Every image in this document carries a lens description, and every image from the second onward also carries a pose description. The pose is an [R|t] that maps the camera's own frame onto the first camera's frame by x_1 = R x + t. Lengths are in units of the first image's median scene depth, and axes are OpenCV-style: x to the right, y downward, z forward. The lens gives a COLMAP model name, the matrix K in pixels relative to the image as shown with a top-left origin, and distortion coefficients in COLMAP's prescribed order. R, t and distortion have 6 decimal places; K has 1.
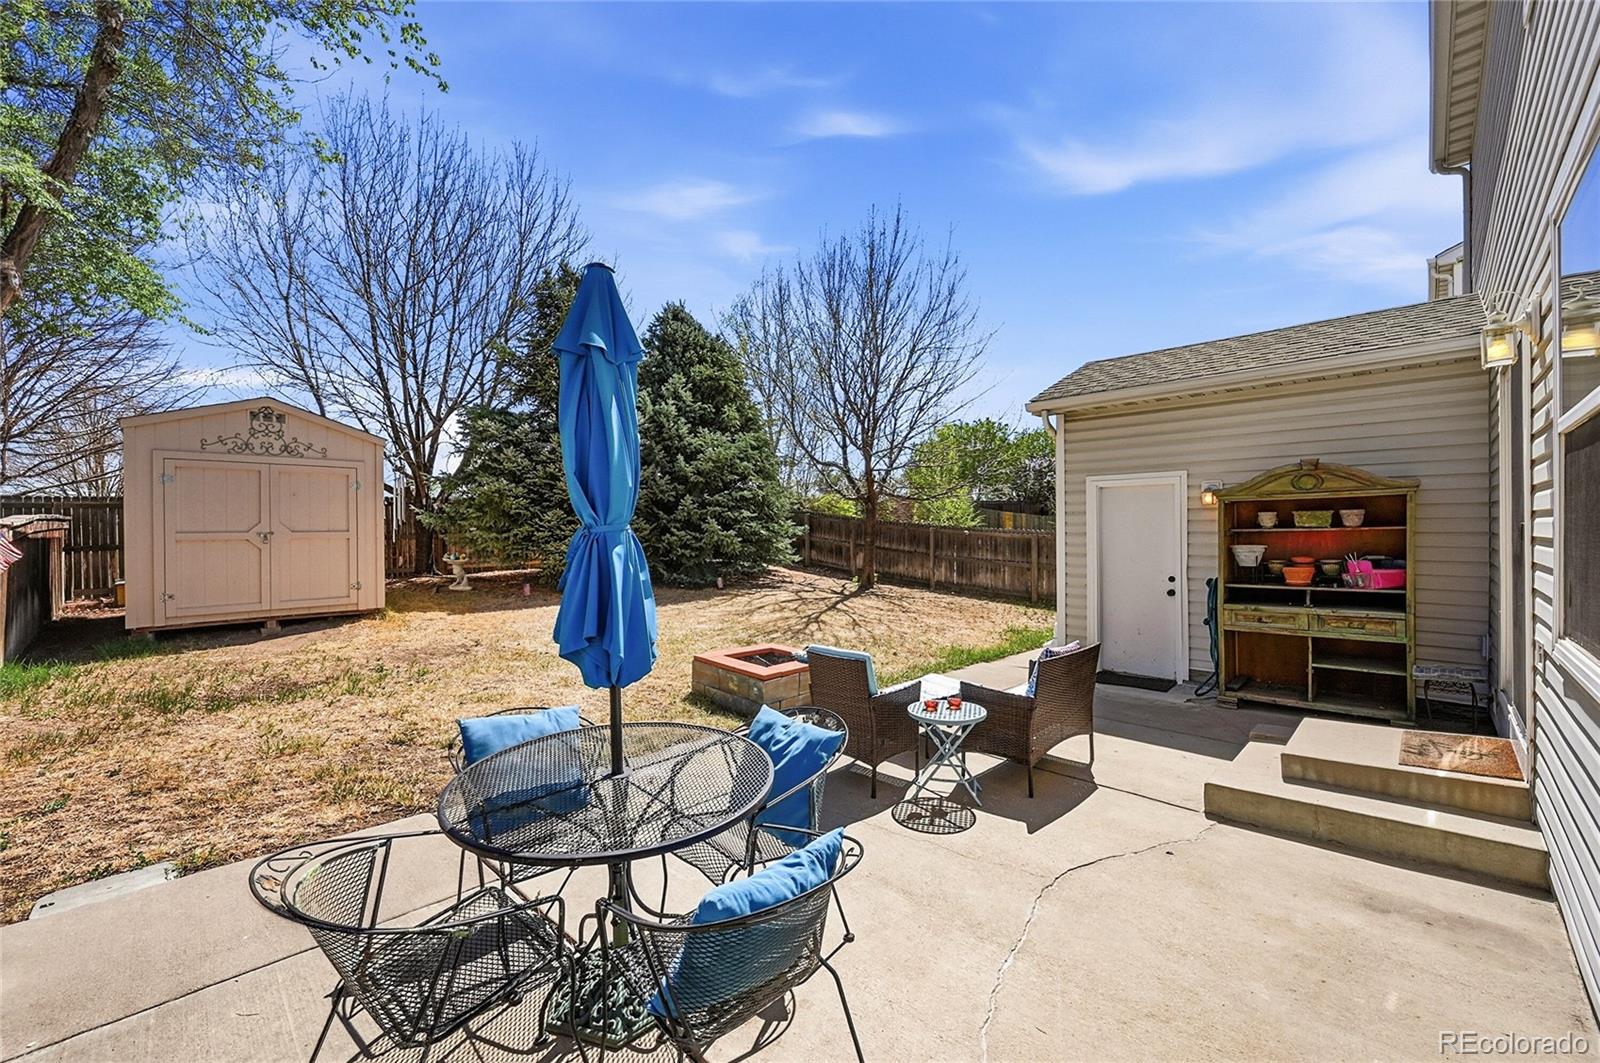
lens RADIAL K [[635.7, 0, 806.3], [0, 635.7, 528.6], [0, 0, 1]] dist [0.000818, -0.000137]
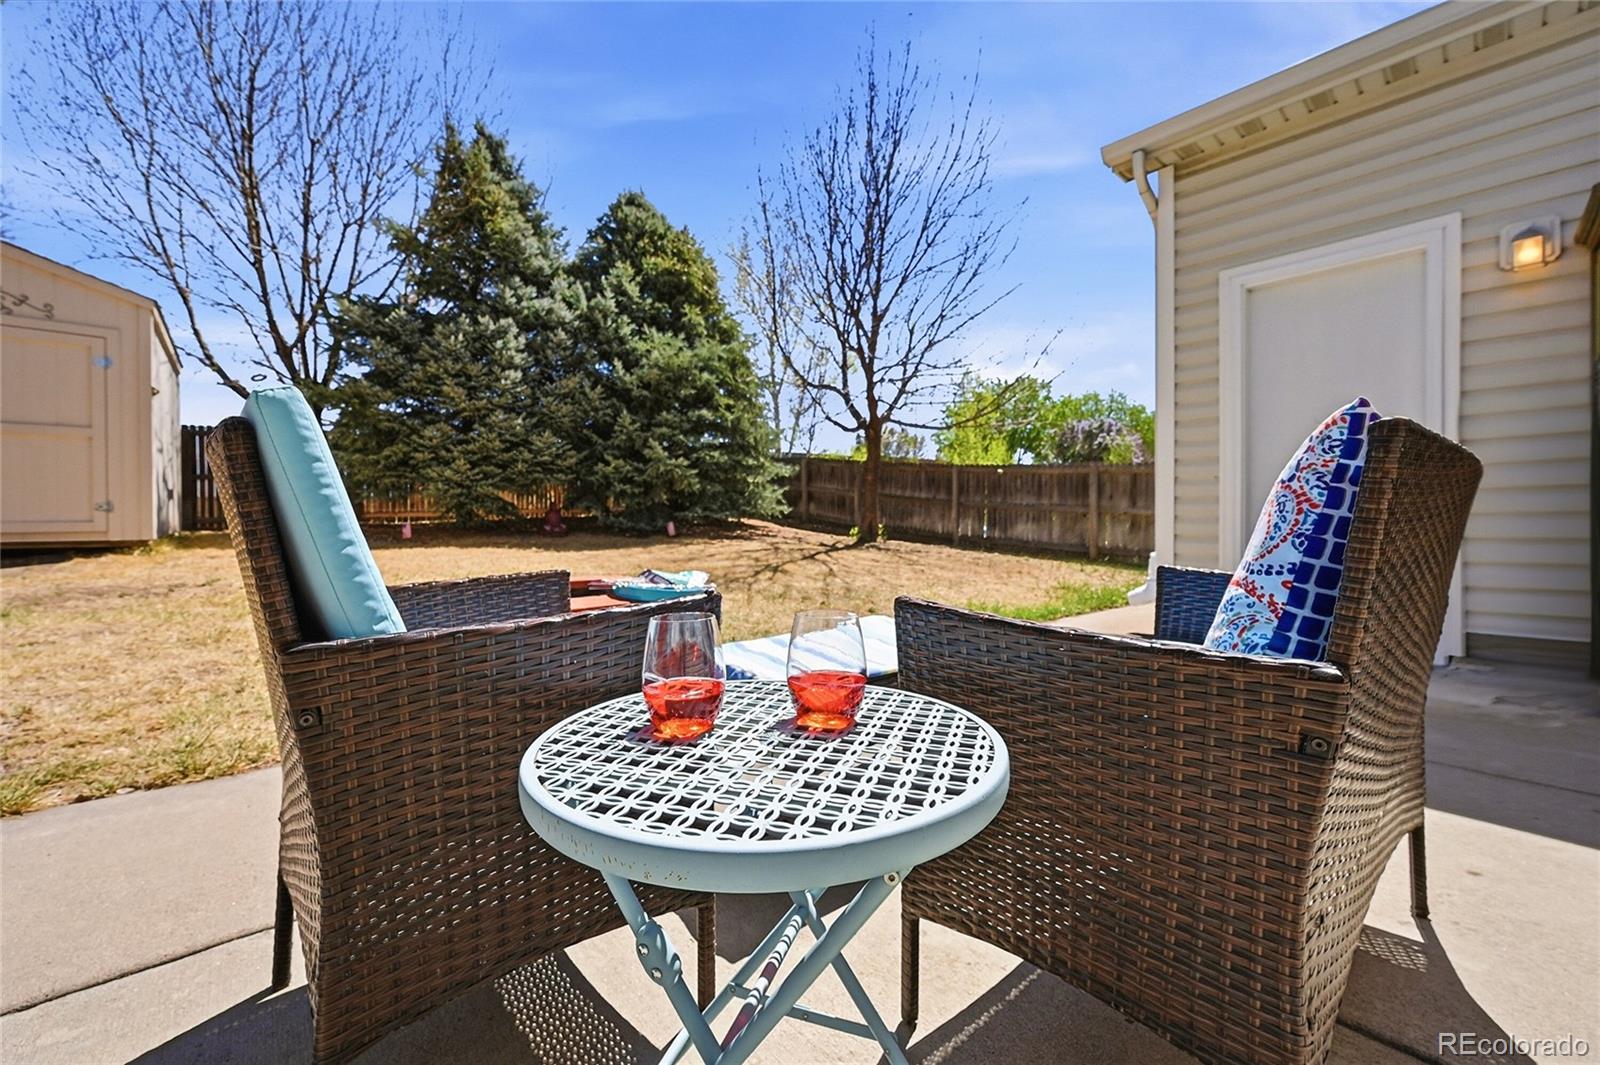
lens RADIAL K [[635.7, 0, 800.0], [0, 635.7, 516.7], [0, 0, 1]] dist [0.000818, -0.000137]
pose [[0.997718, 0.004255, -0.067390, 0.069618], [-0.004074, 0.999988, 0.002823, 0.065940], [0.067401, -0.002542, 0.997723, 0.242444]]
